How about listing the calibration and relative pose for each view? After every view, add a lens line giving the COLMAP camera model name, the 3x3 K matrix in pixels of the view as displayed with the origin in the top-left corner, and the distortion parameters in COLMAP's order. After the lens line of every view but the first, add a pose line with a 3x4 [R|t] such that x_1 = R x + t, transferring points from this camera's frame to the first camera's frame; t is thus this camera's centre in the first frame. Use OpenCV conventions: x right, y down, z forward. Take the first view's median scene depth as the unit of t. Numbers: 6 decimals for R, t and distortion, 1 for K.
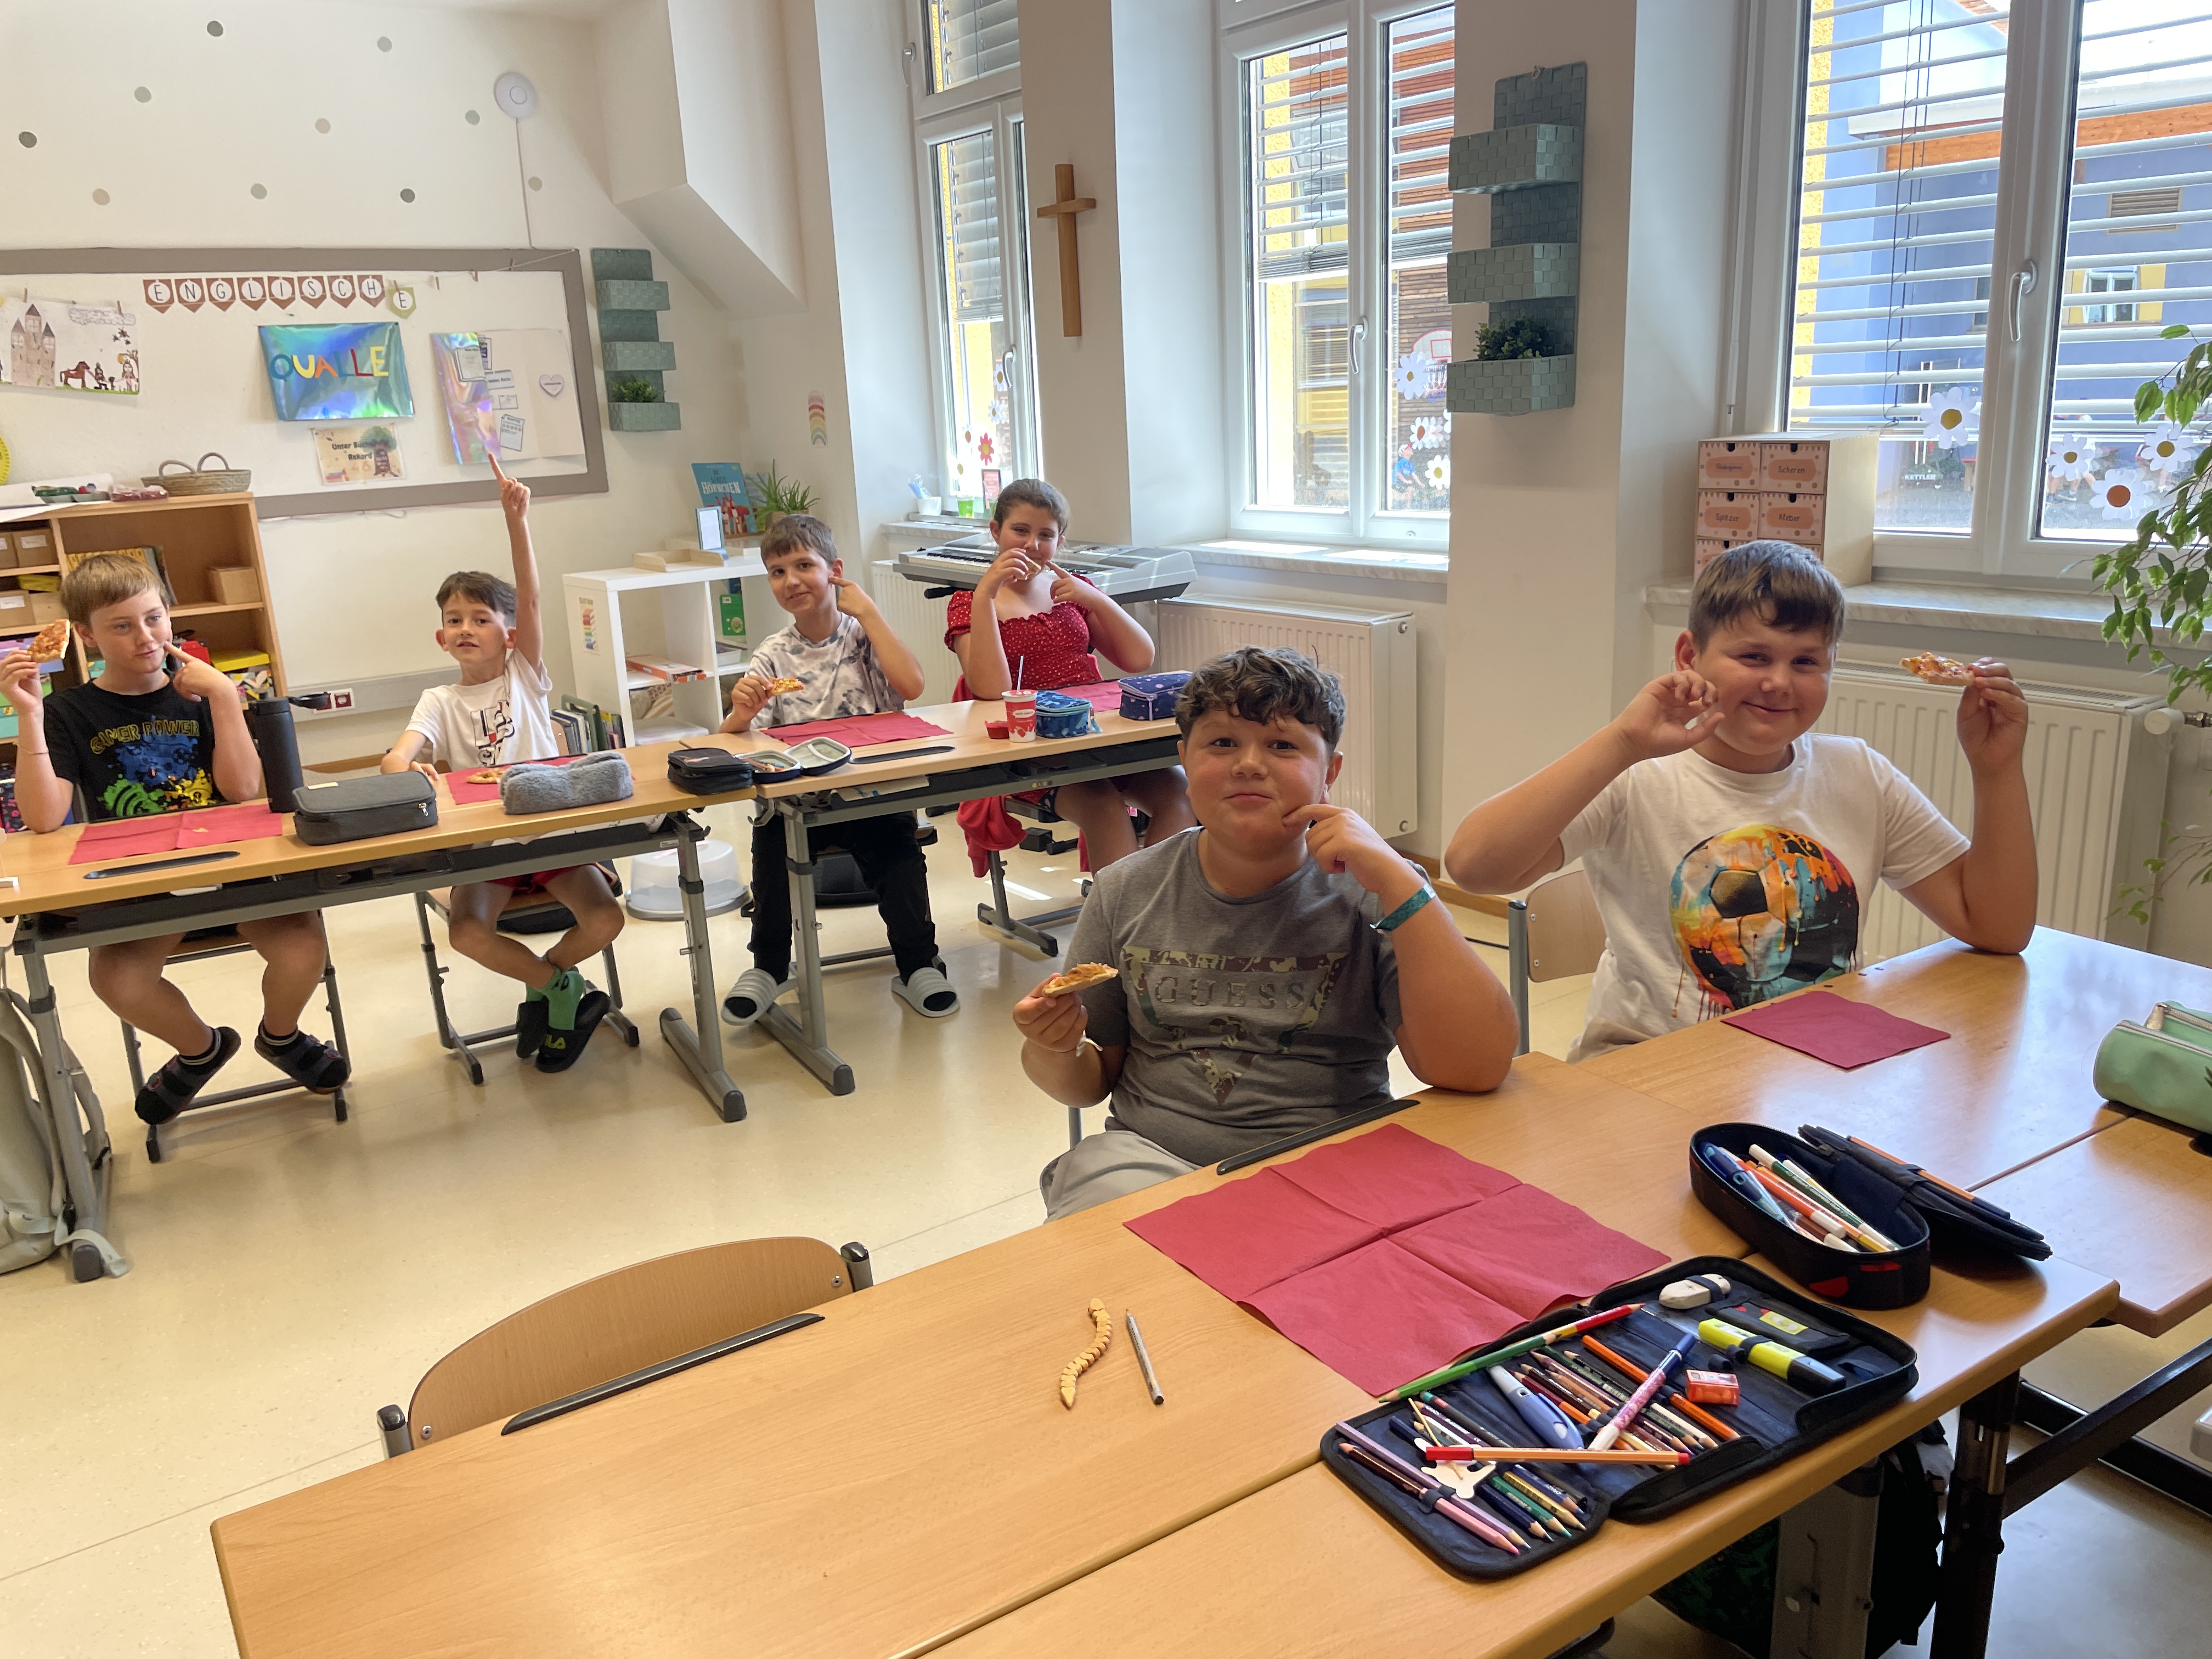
lens RADIAL K [[1683.2, 0, 1106.0], [0, 1683.2, 829.5], [0, 0, 1]] dist [0.102401, -0.134101]
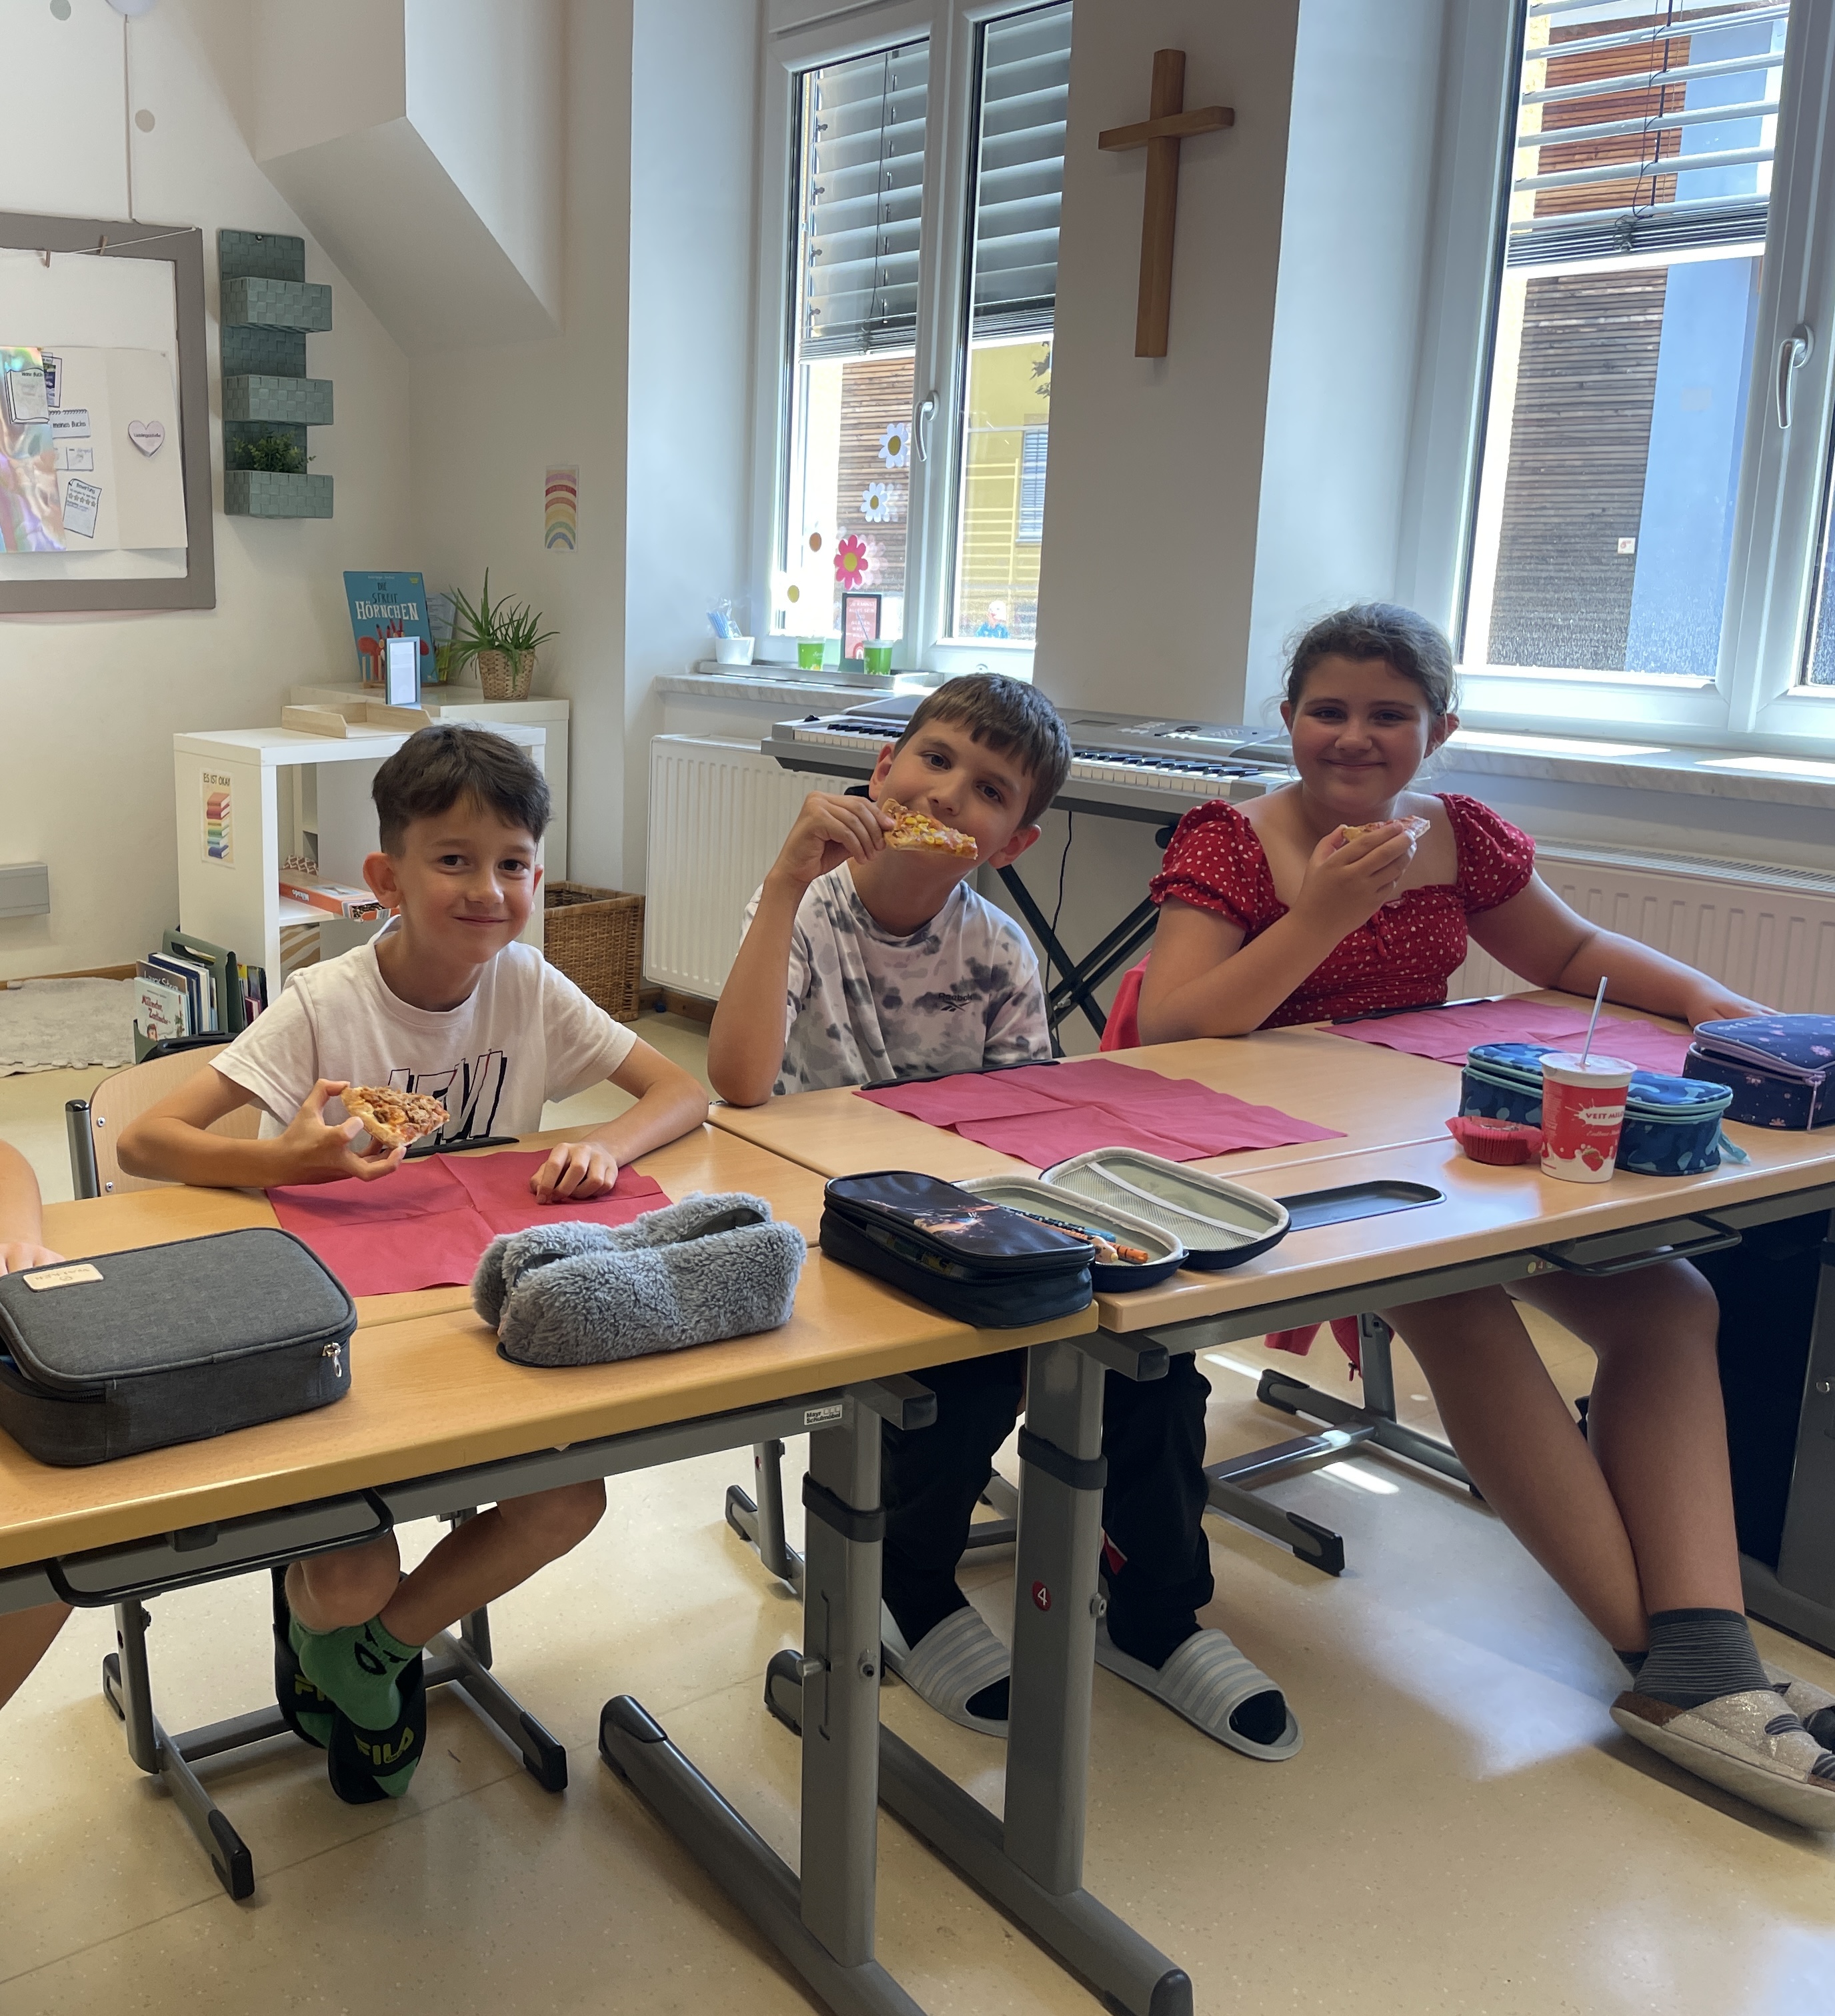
lens RADIAL K [[2073.6, 0, 539.7], [0, 2073.6, 1000.4], [0, 0, 1]] dist [0.120146, -0.192827]
pose [[0.998153, 0.053056, -0.029580, -0.147526], [-0.054057, 0.997955, -0.034126, -0.032389], [0.027709, 0.035662, 0.998980, 0.234826]]
